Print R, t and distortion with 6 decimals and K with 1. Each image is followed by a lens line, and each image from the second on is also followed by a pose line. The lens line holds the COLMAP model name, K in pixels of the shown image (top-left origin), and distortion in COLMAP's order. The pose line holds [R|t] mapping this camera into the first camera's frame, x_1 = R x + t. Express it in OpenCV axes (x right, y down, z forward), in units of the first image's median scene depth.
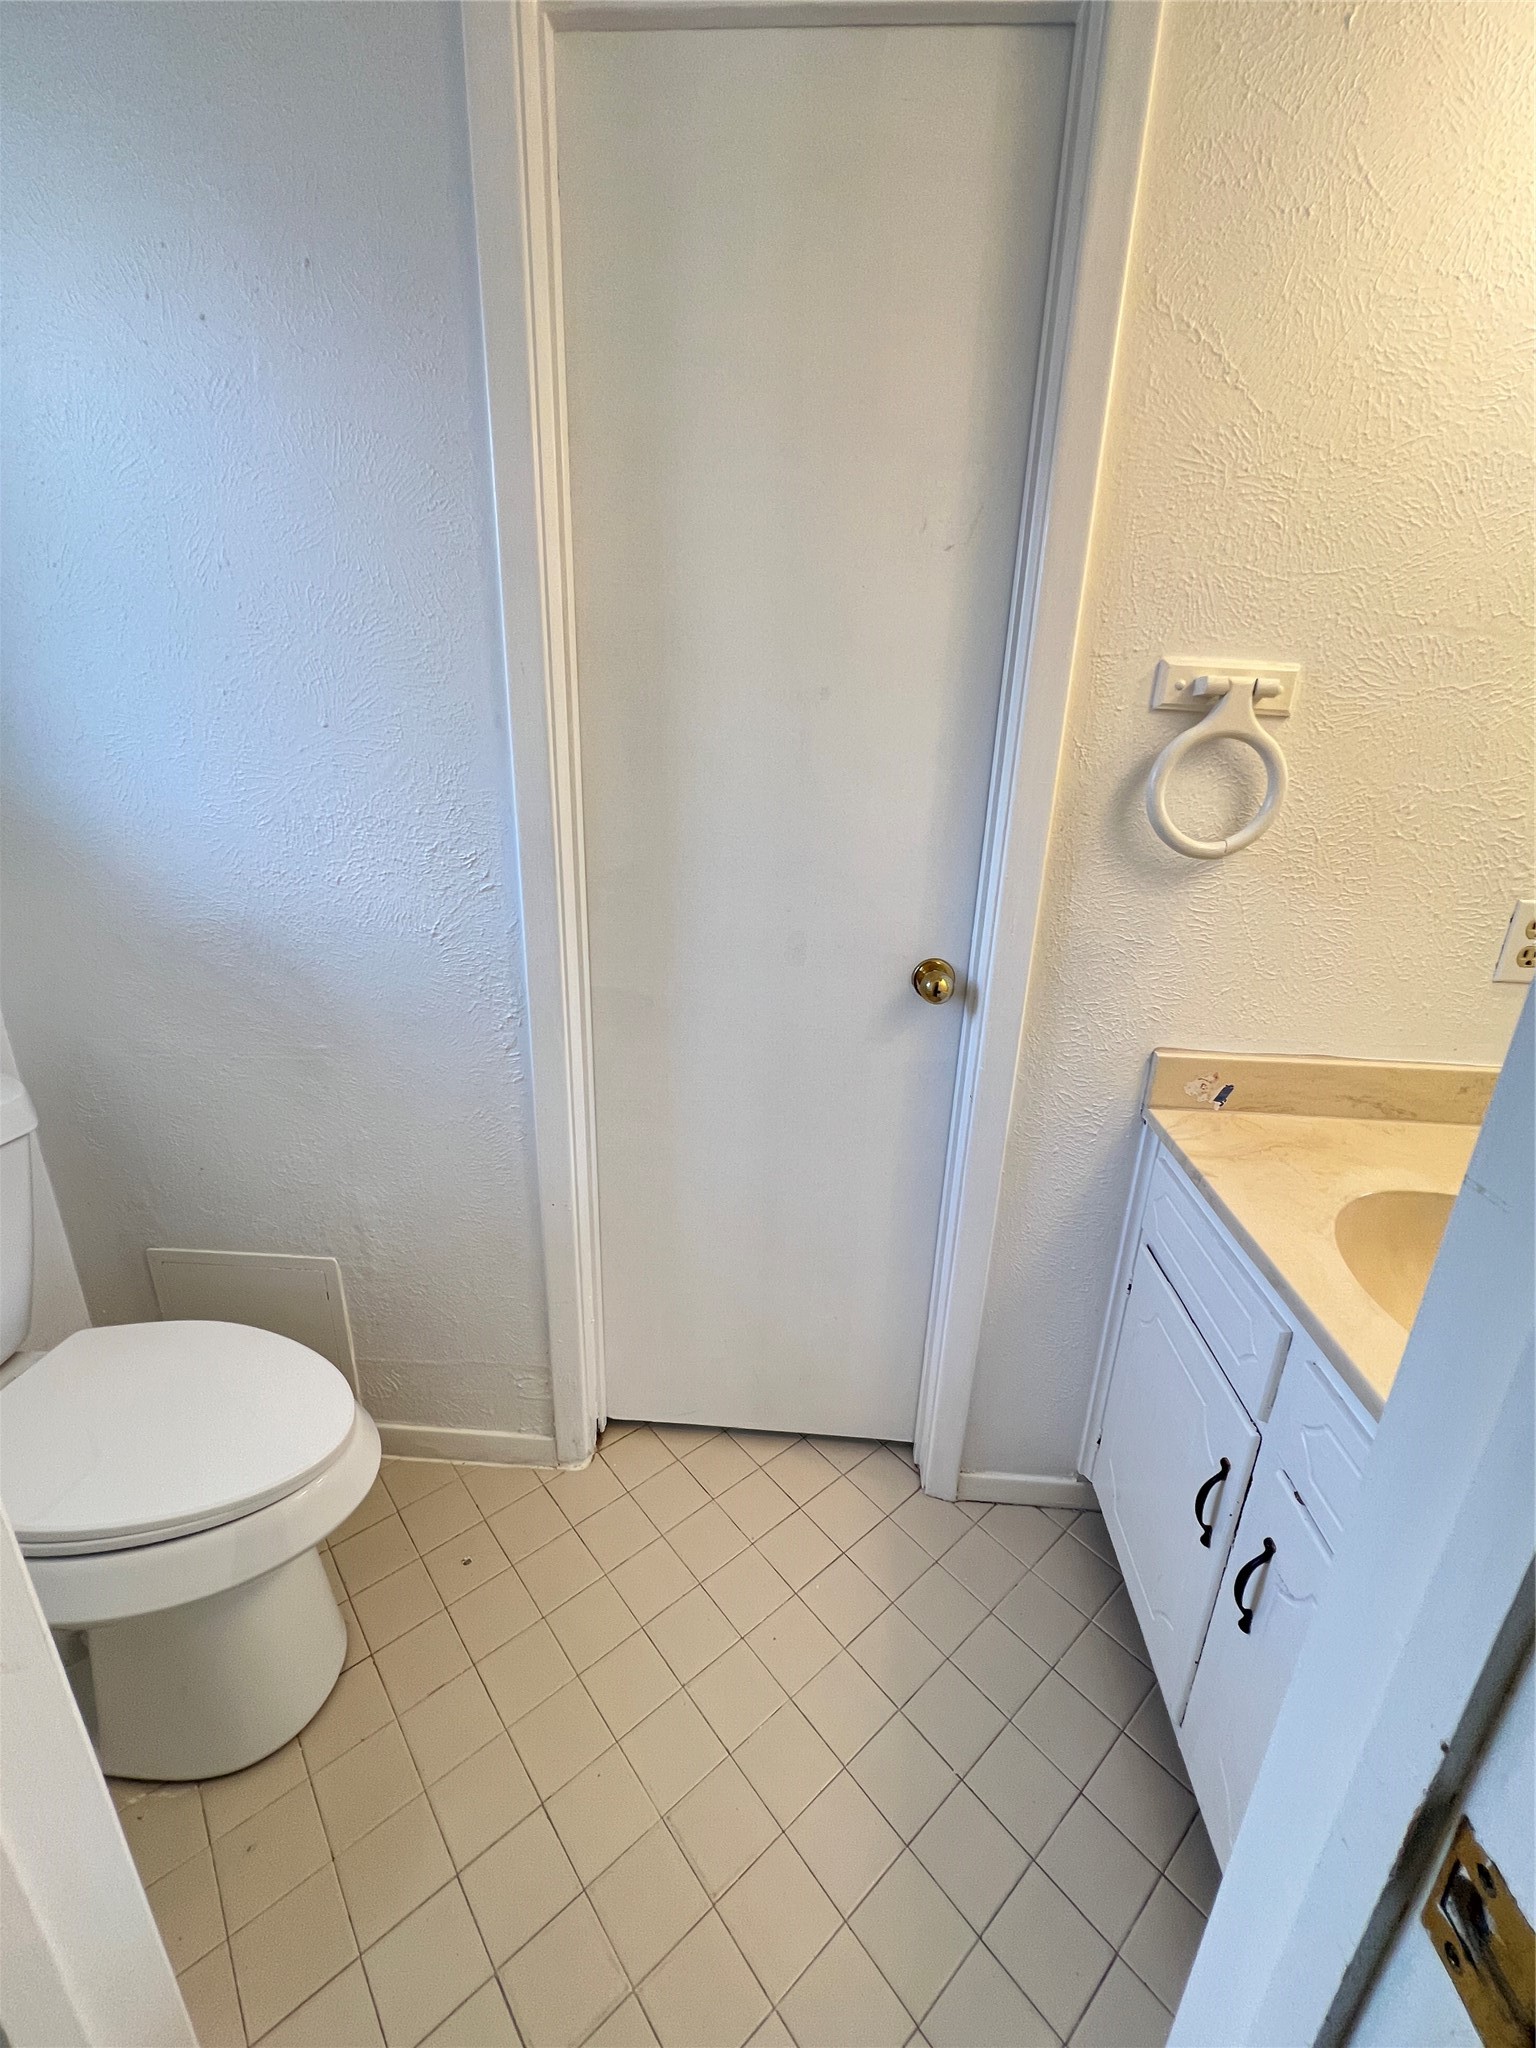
lens RADIAL K [[844.3, 0, 793.7], [0, 844.3, 1004.8], [0, 0, 1]] dist [-0.001170, 0.000529]
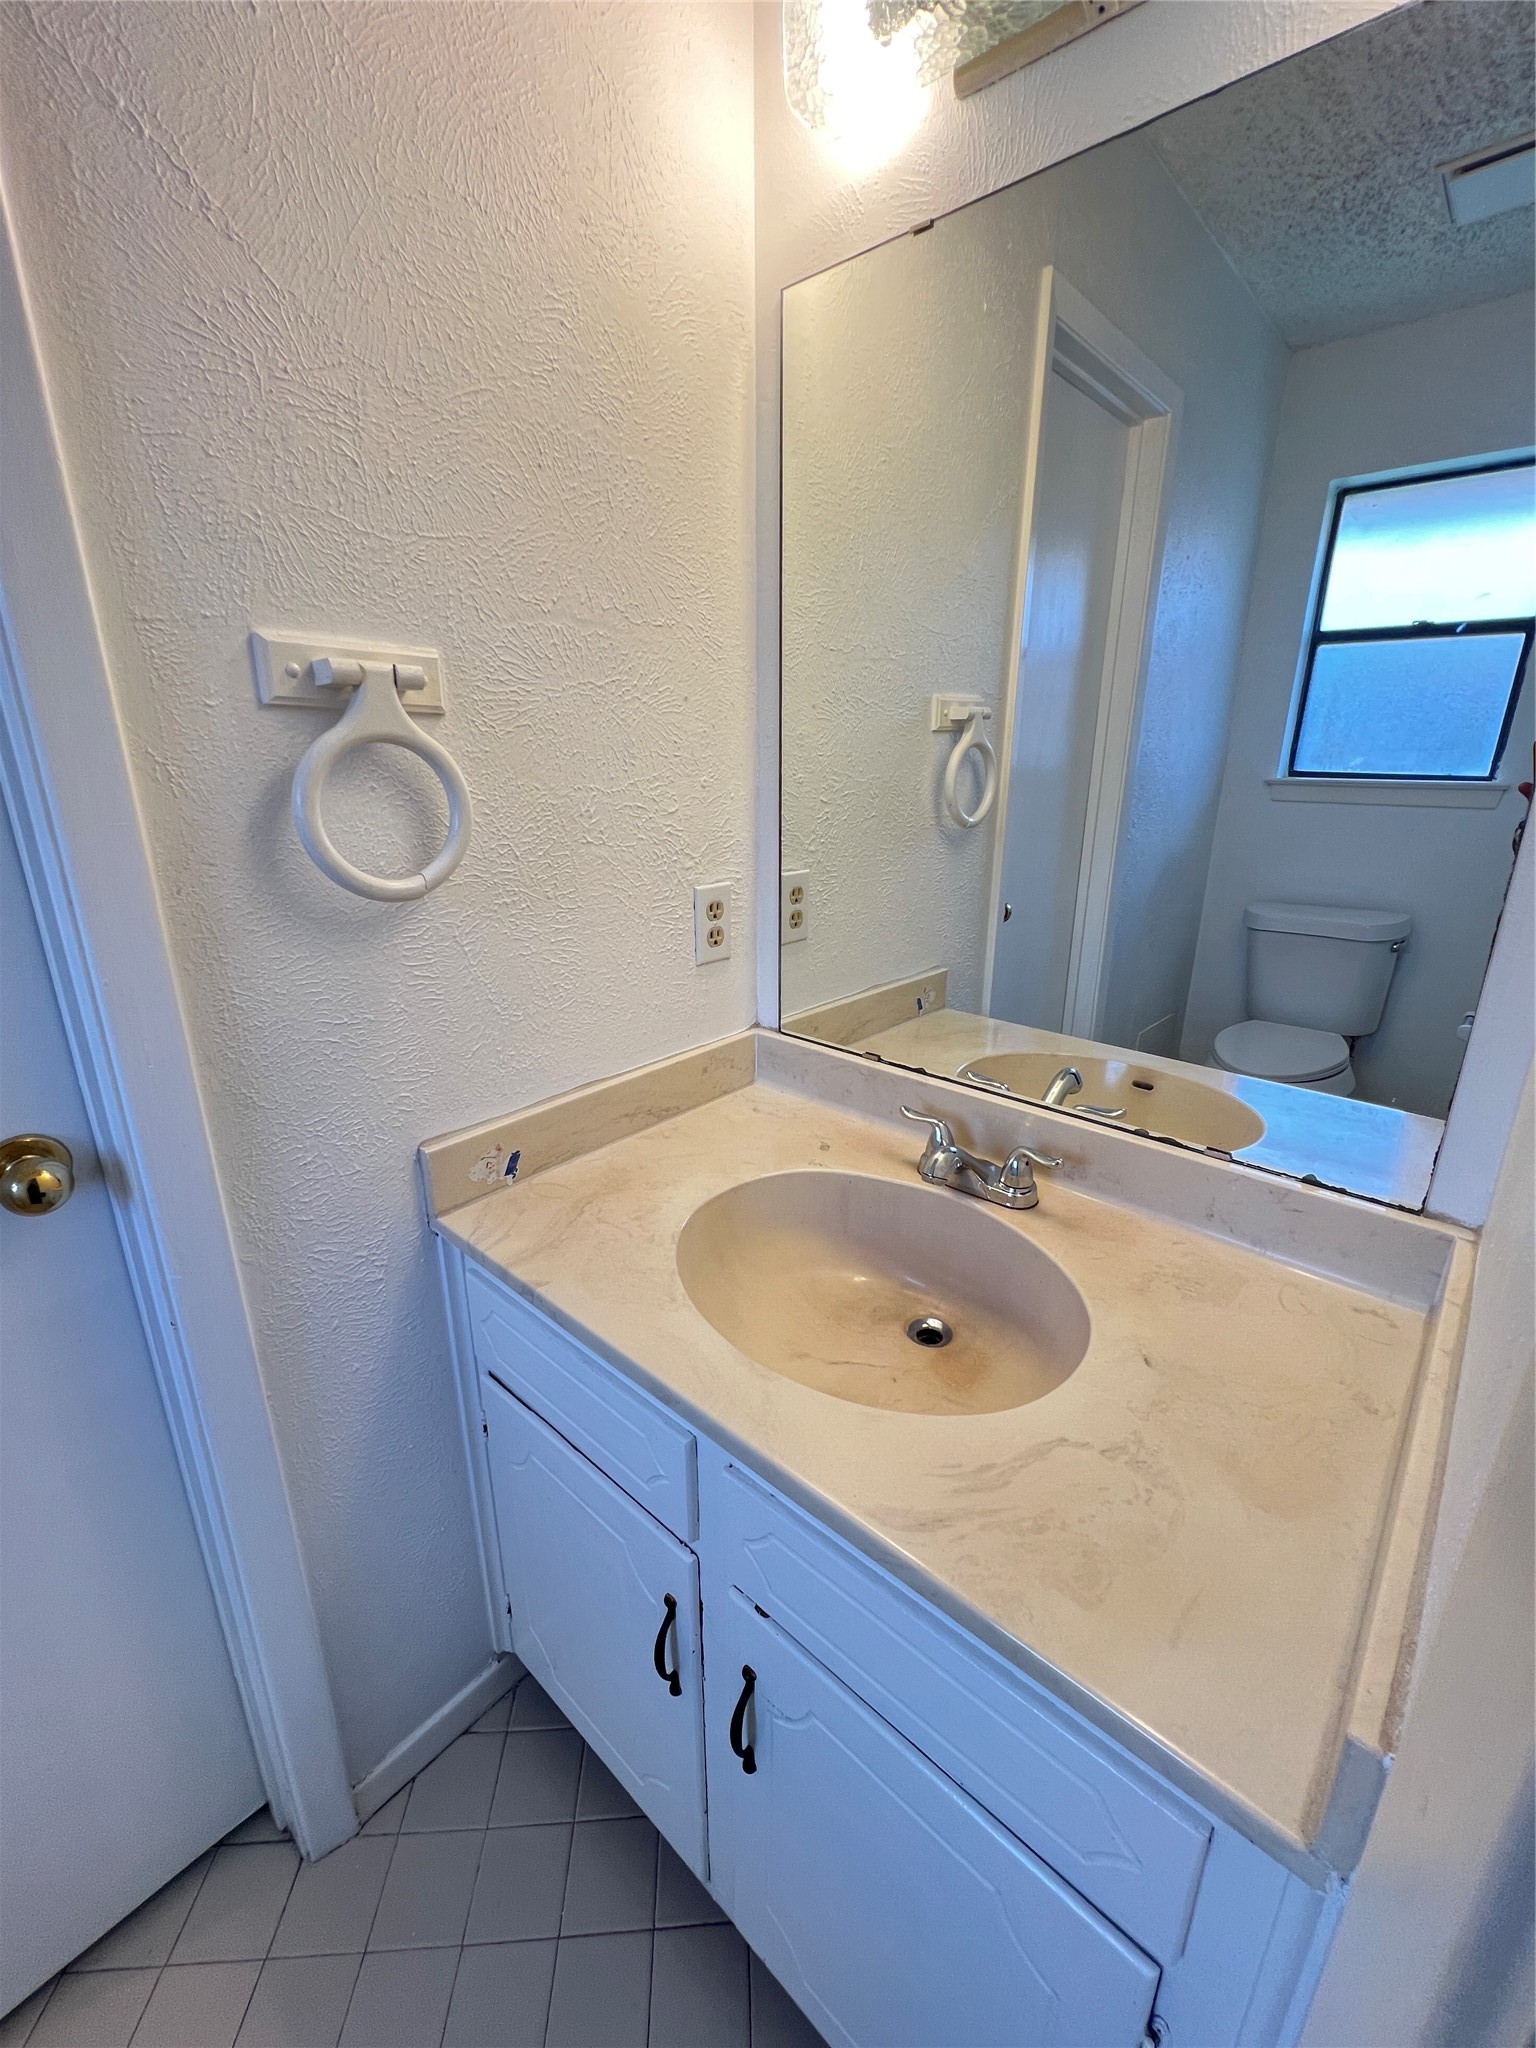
lens RADIAL K [[817.9, 0, 768.0], [0, 817.9, 1024.0], [0, 0, 1]] dist [-0.002752, 0.000598]
pose [[0.615178, -0.282726, 0.735950, 0.110545], [0.262962, 0.953613, 0.146535, -0.087556], [-0.743241, 0.103381, 0.660988, 0.270816]]
